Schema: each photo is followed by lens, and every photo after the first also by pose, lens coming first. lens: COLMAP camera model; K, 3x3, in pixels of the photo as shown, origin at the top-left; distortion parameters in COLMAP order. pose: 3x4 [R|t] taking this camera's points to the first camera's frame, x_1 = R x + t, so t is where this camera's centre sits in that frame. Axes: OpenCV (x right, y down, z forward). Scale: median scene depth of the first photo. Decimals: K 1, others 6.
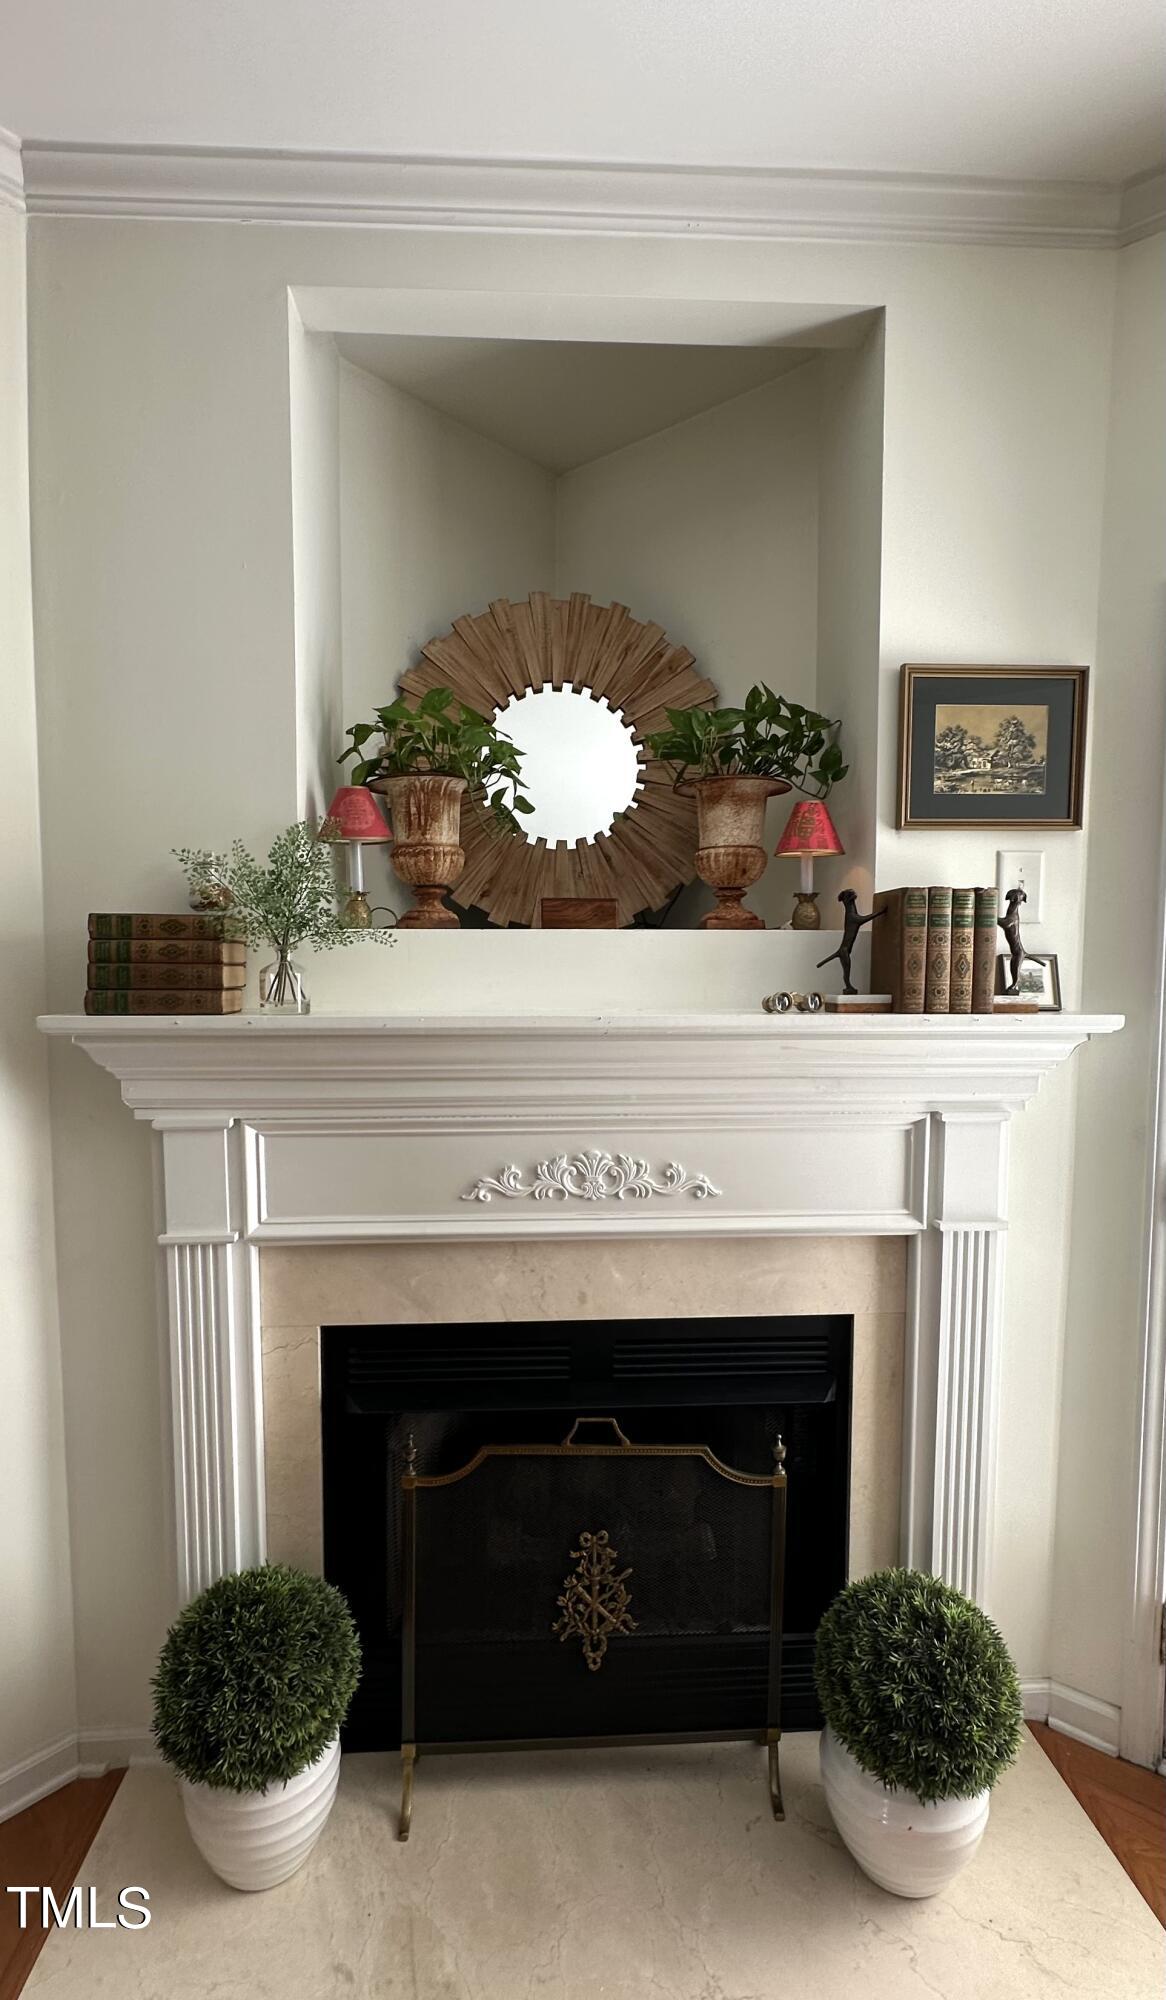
lens RADIAL K [[1000.9, 0, 579.5], [0, 1000.9, 1044.8], [0, 0, 1]] dist [-0.002471, -0.001484]
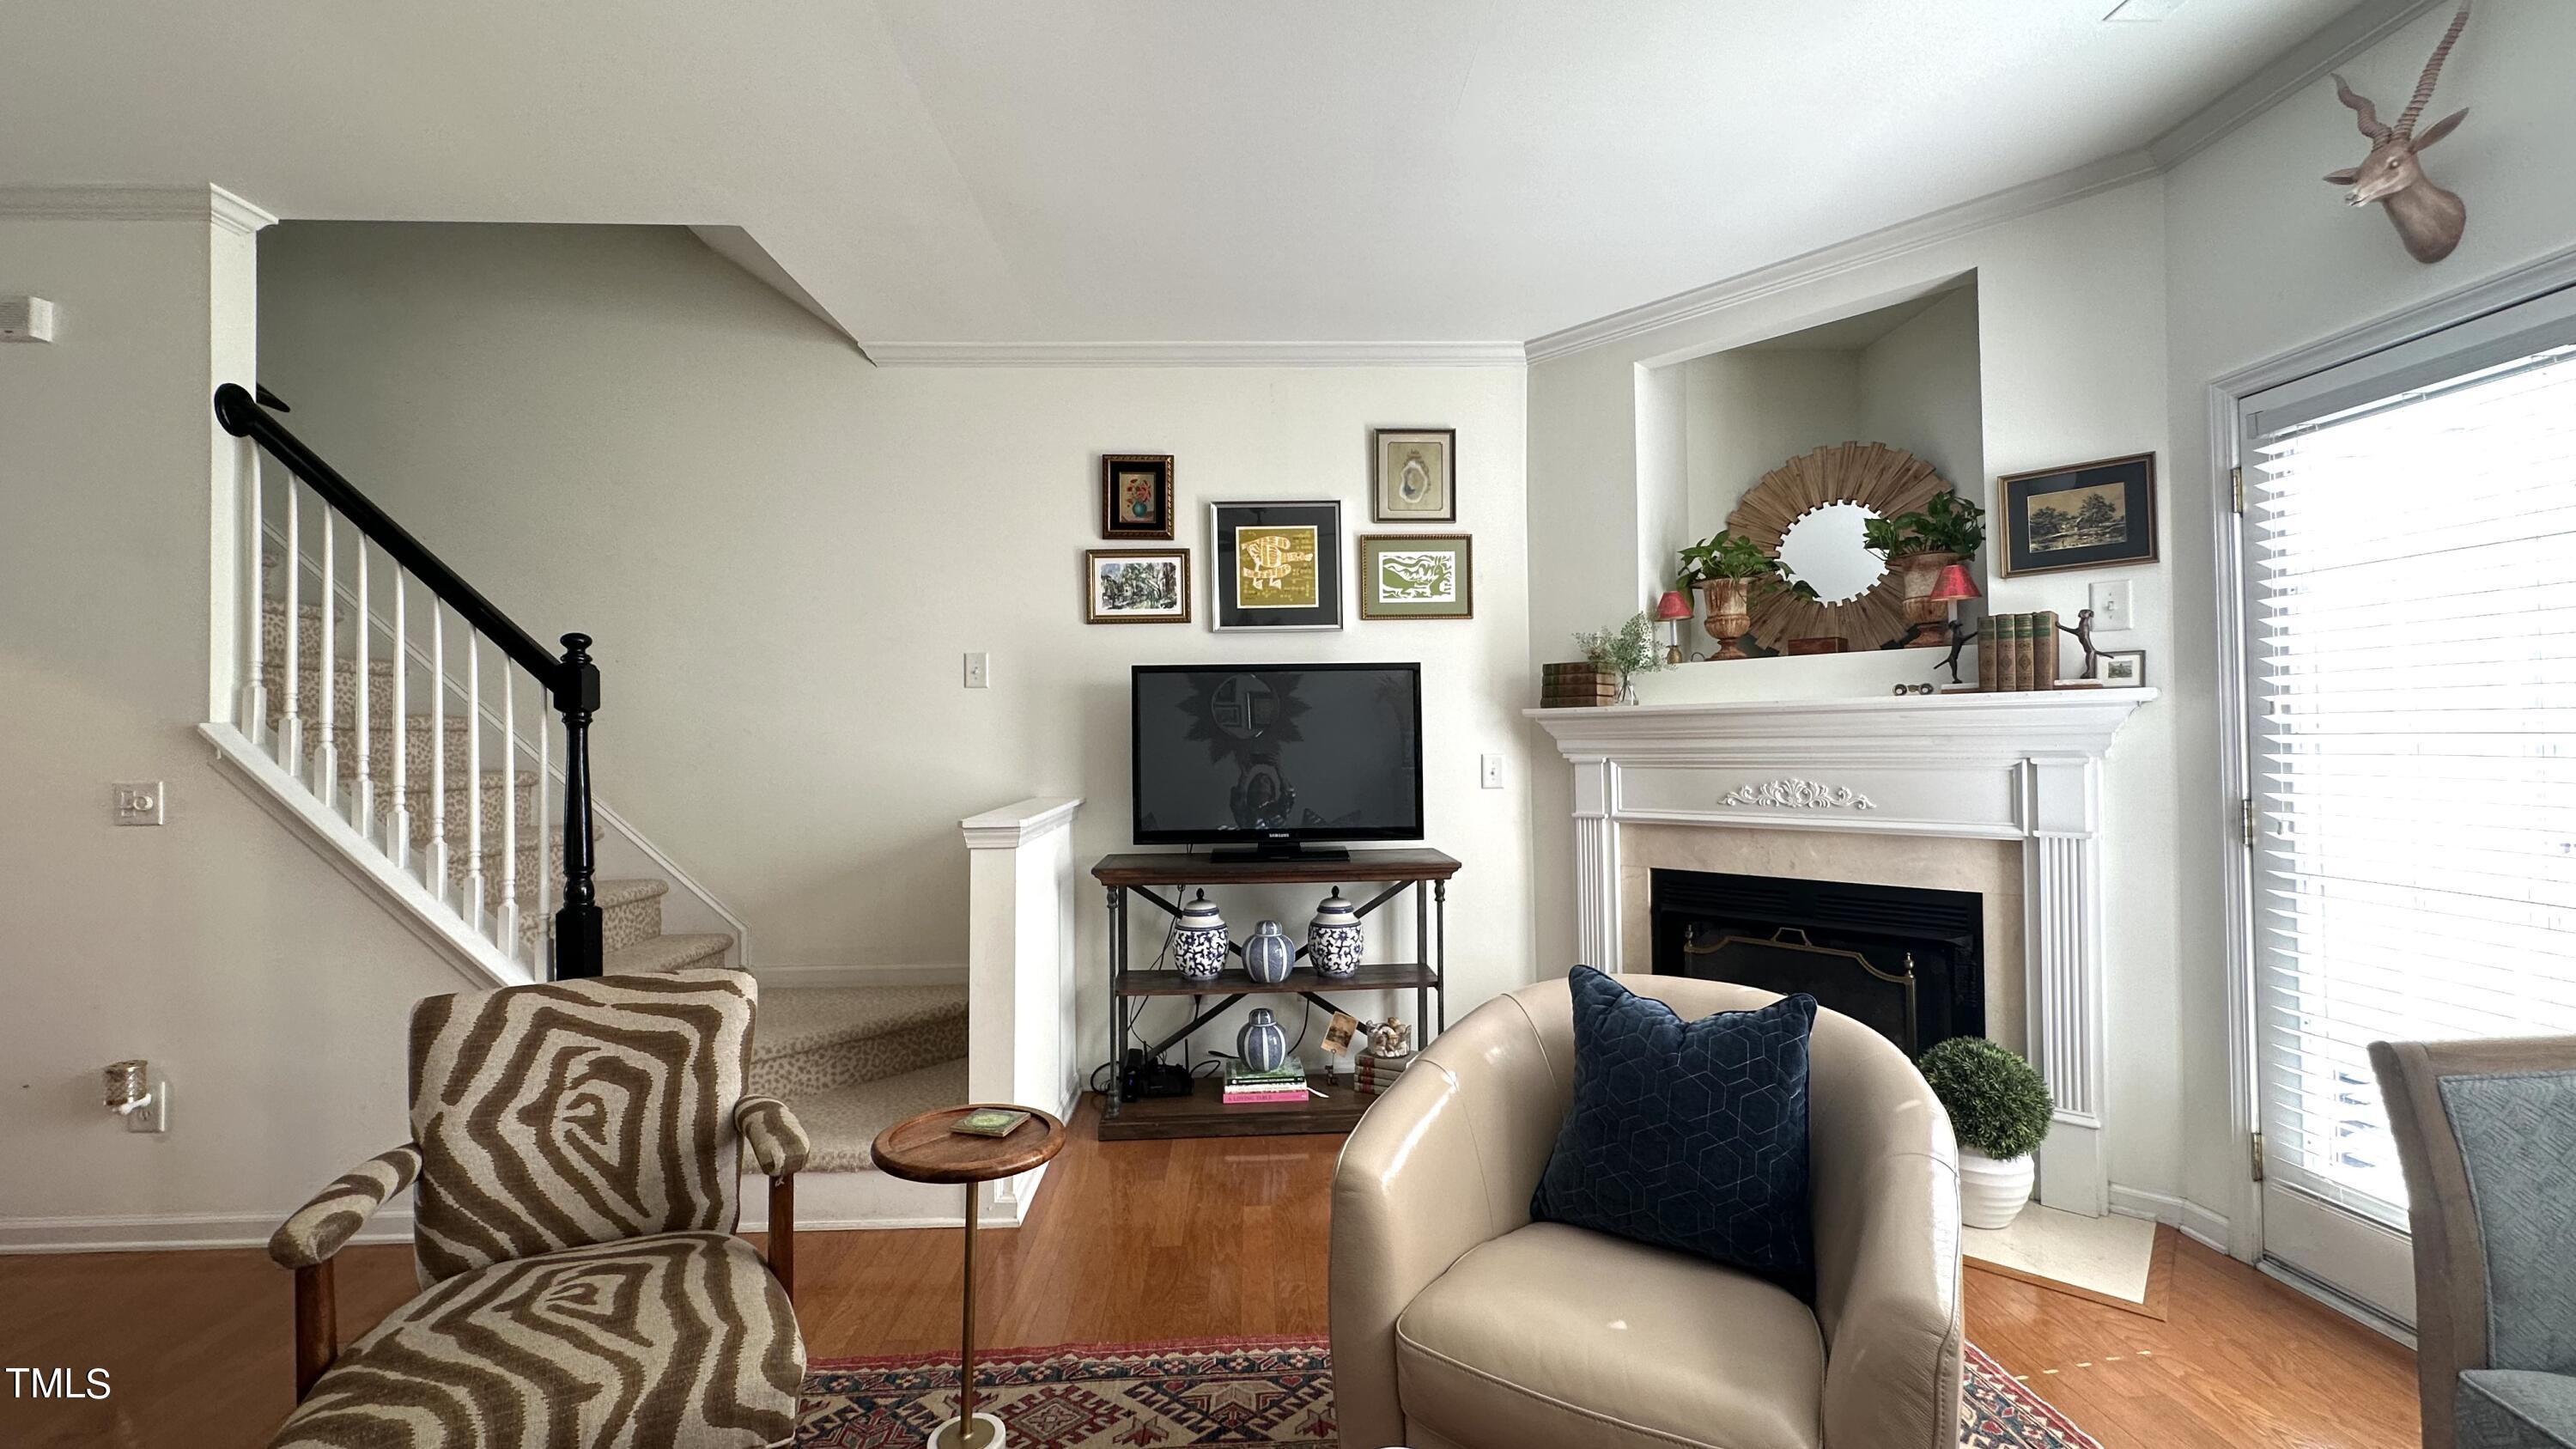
lens RADIAL K [[1024.4, 0, 1286.3], [0, 1024.4, 727.9], [0, 0, 1]] dist [0.004059, 0.000333]
pose [[0.686605, -0.019091, -0.726780, 0.713219], [-0.036358, 0.997503, -0.060551, 0.156644], [0.726121, 0.067999, 0.684196, -0.901457]]
